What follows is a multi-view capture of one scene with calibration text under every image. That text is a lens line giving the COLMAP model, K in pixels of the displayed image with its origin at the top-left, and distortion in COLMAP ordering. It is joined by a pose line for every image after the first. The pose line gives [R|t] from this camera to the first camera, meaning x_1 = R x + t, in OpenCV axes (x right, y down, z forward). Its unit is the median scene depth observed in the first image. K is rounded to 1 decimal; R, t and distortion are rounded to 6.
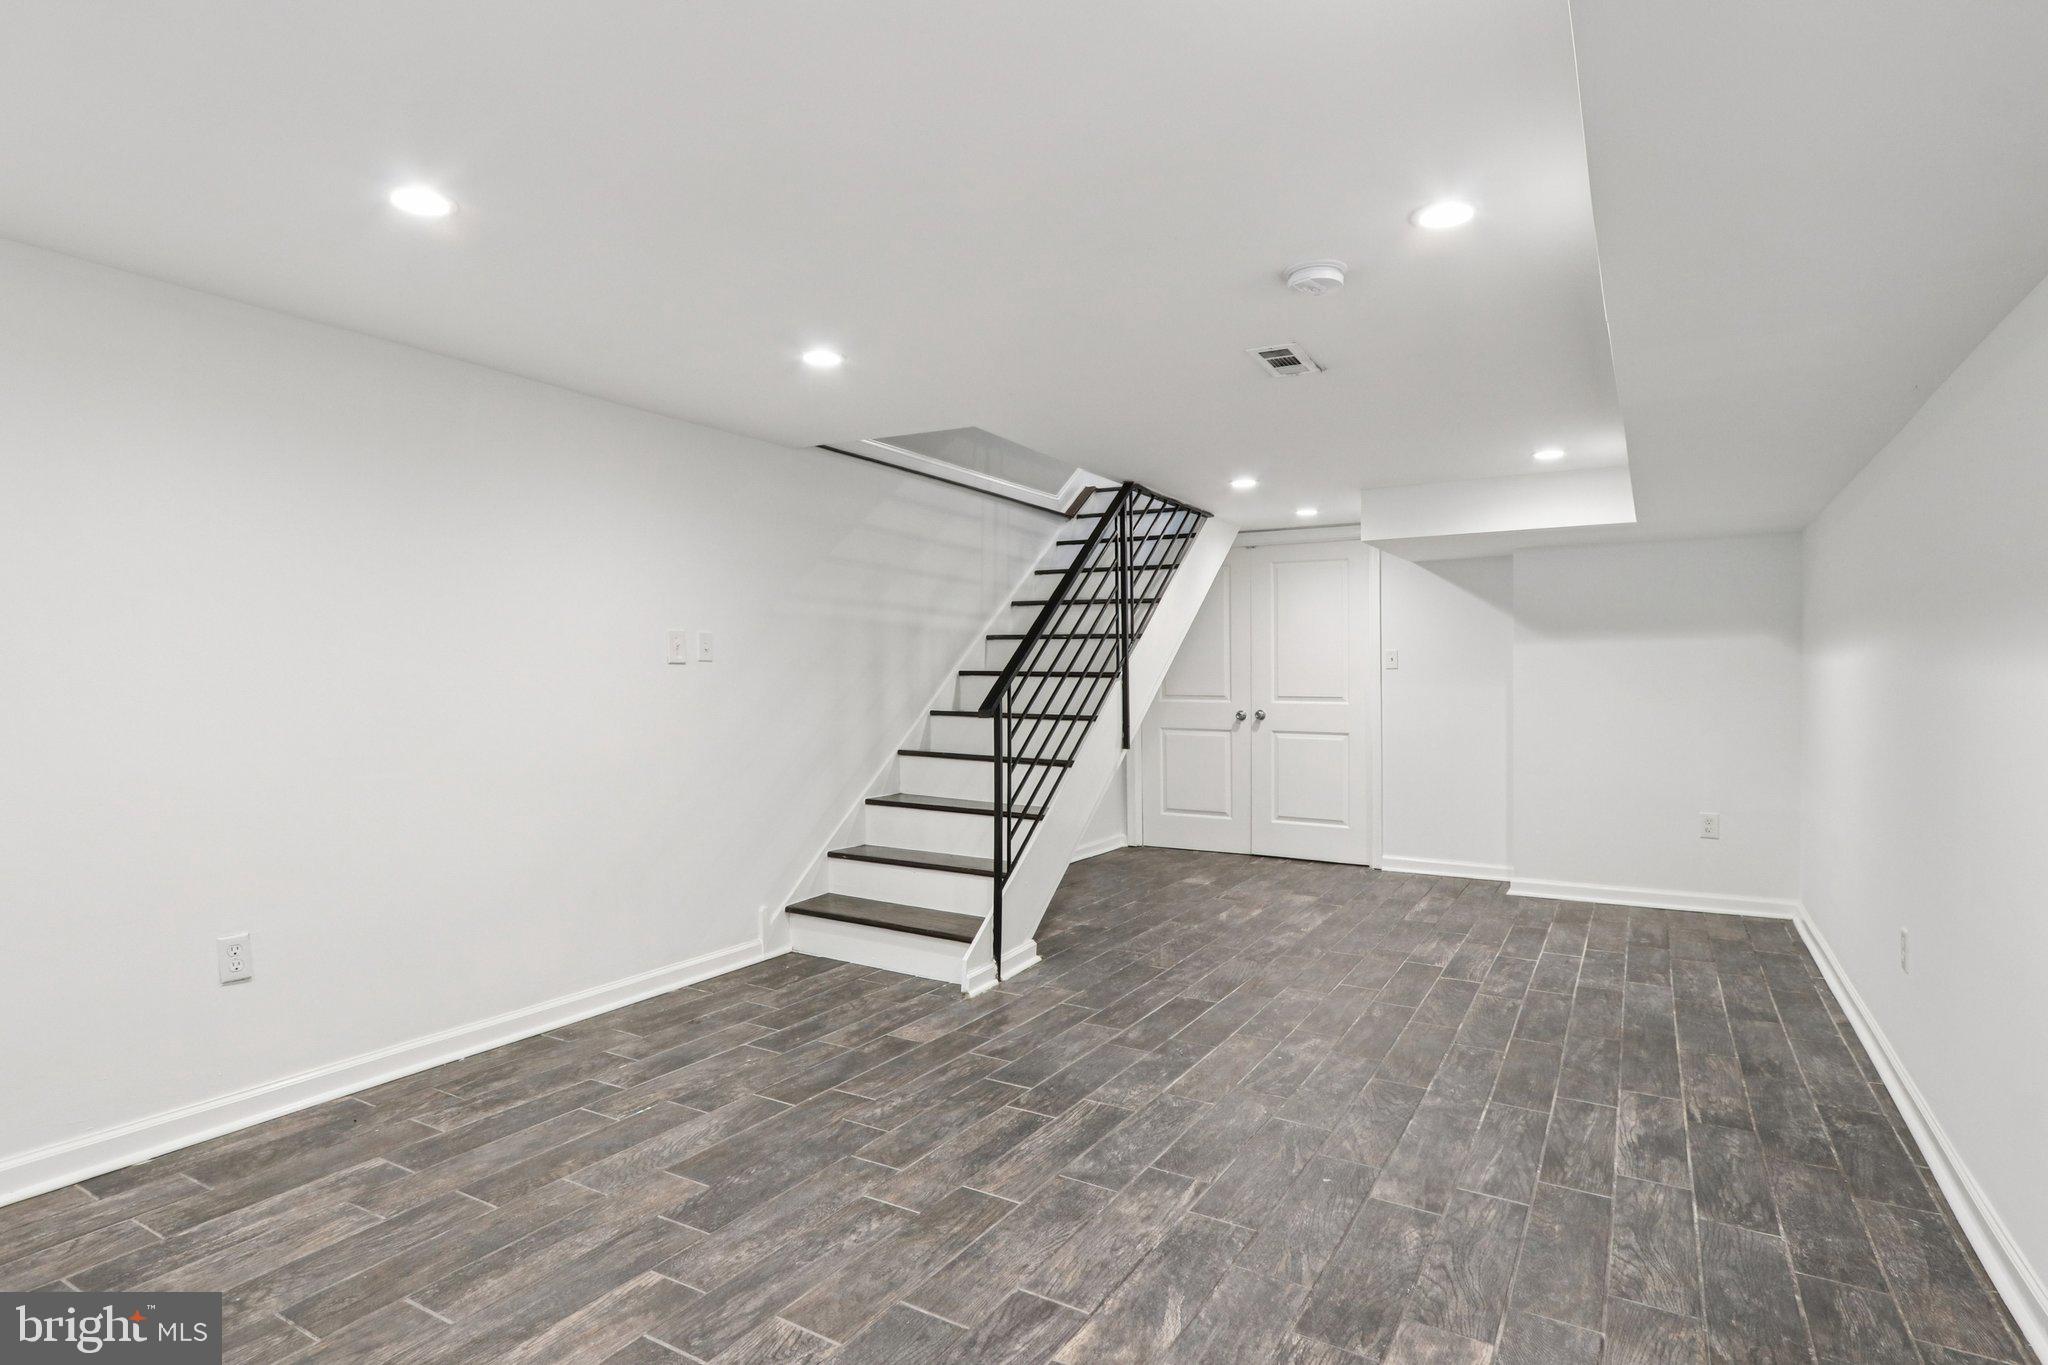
lens RADIAL K [[1057.6, 0, 1026.4], [0, 1057.6, 650.2], [0, 0, 1]] dist [-0.004749, -0.000853]
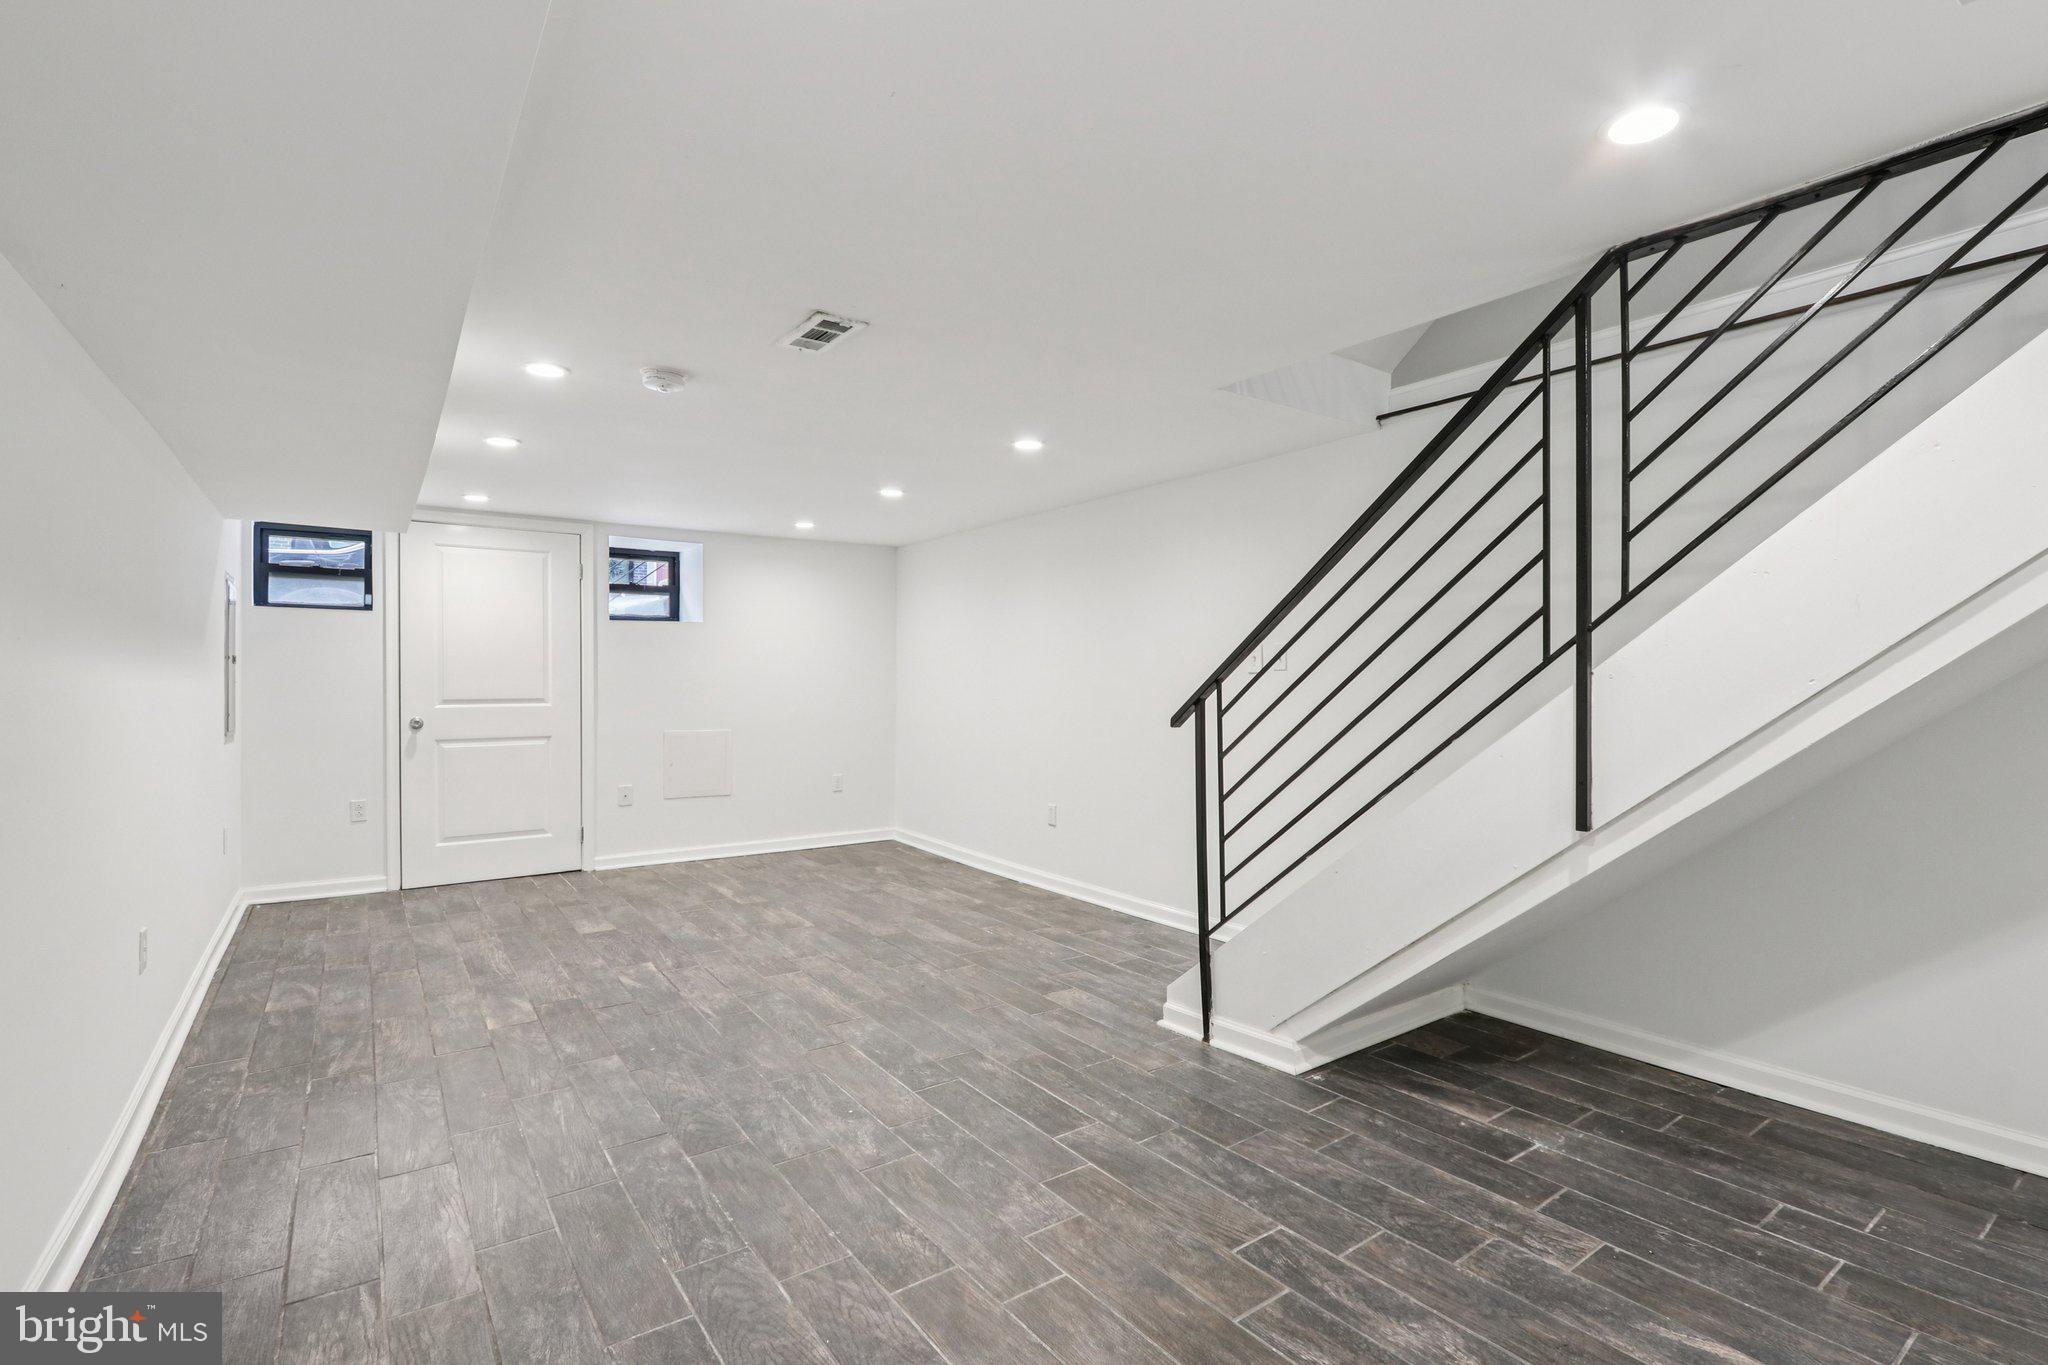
lens RADIAL K [[956.2, 0, 1024.0], [0, 956.2, 682.5], [0, 0, 1]] dist [-0.022543, 0.001326]
pose [[-0.416308, -0.012964, -0.909131, 0.946964], [0.016977, 0.999613, -0.022028, 0.051484], [0.909065, -0.024604, -0.415927, 1.538922]]
